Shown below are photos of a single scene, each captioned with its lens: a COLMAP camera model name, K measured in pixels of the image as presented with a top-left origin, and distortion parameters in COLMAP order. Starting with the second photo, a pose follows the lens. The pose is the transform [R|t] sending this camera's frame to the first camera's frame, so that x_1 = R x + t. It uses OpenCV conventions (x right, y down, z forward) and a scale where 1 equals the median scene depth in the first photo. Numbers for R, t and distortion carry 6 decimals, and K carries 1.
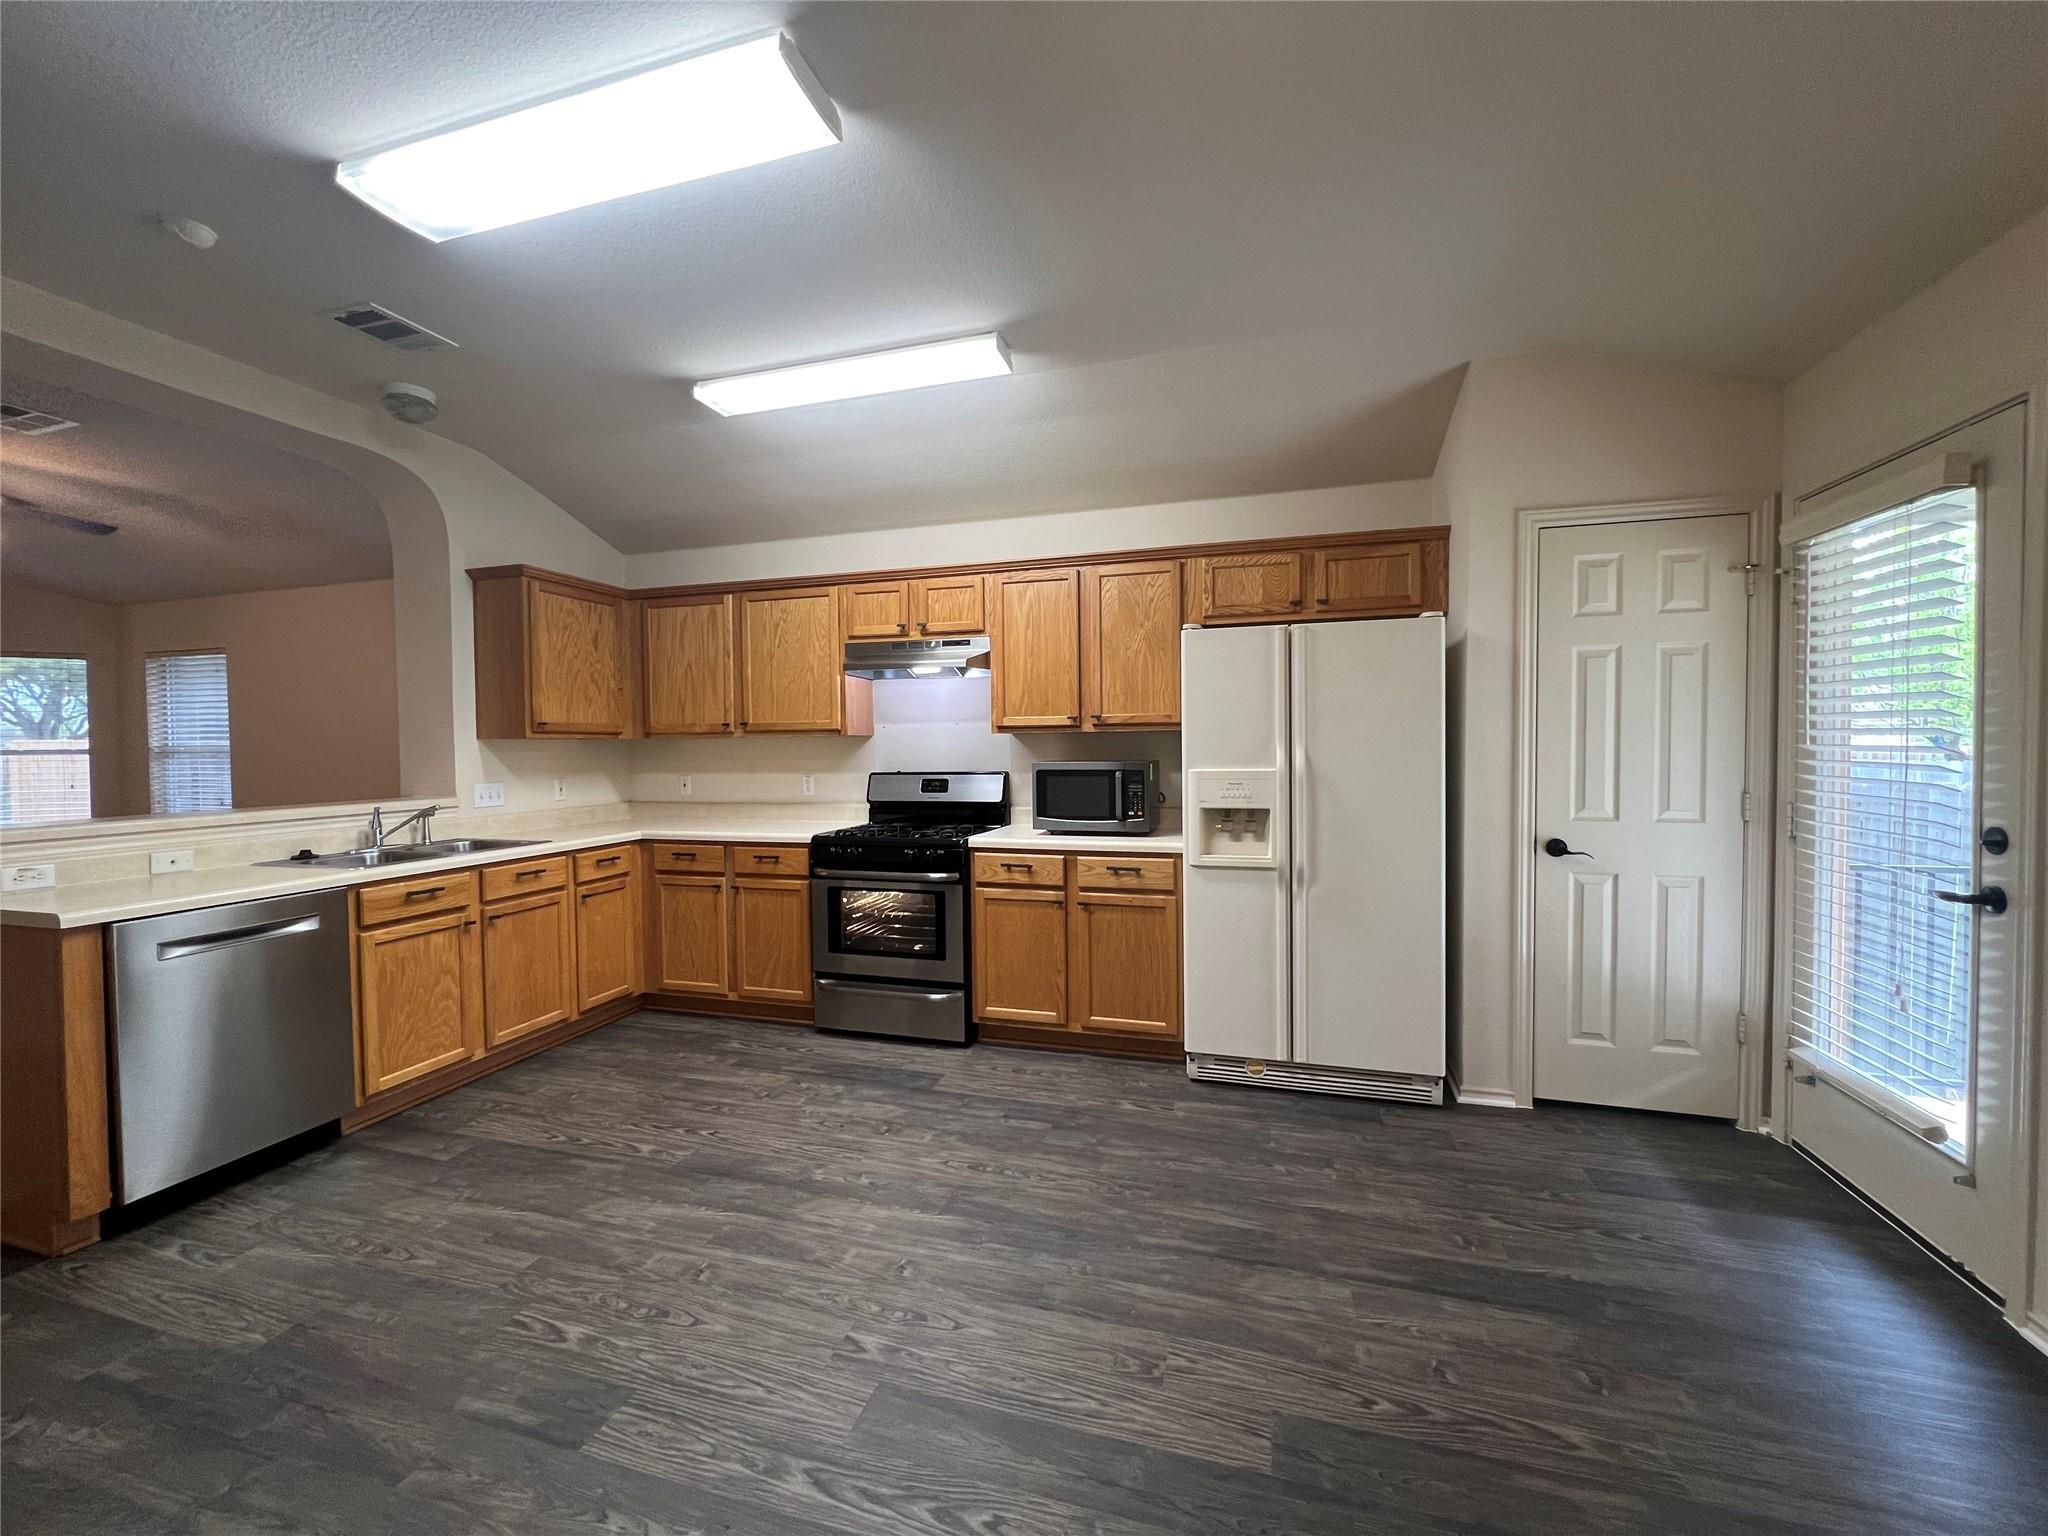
lens RADIAL K [[812.4, 0, 1027.4], [0, 812.4, 778.3], [0, 0, 1]] dist [-0.000195, 0.000378]
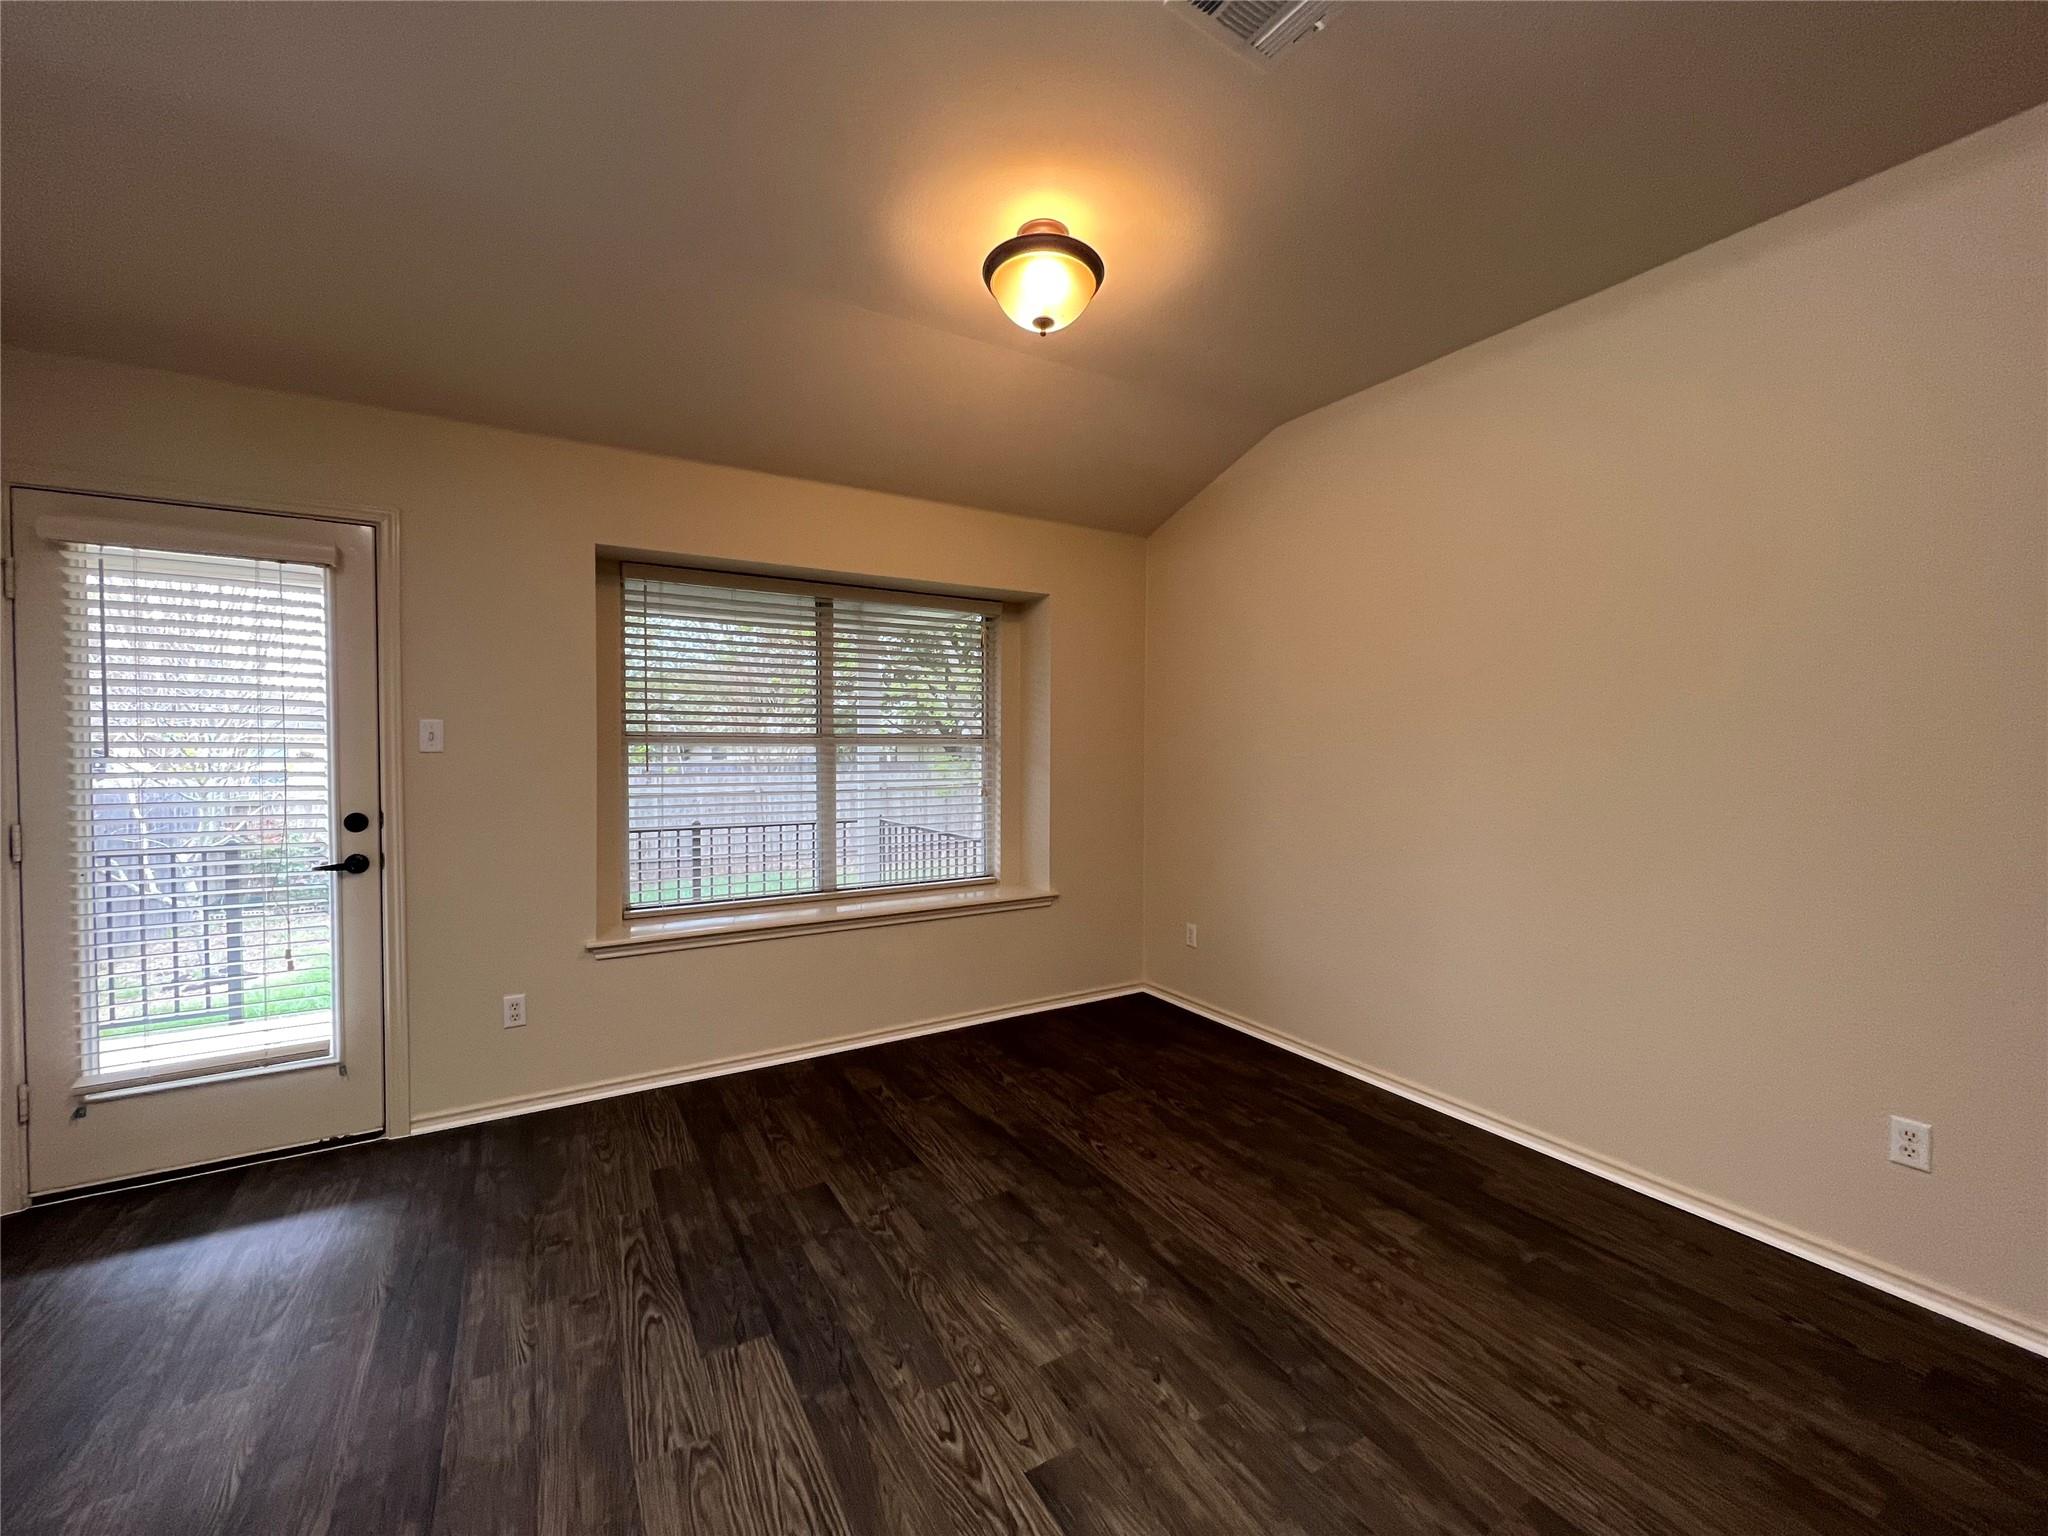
lens RADIAL K [[812.4, 0, 1027.6], [0, 812.4, 765.9], [0, 0, 1]] dist [-0.000195, 0.000378]
pose [[-0.748467, -0.002035, 0.663169, -0.710238], [0.028866, 0.998948, 0.035645, -0.043186], [-0.662544, 0.045822, -0.747620, 1.407224]]
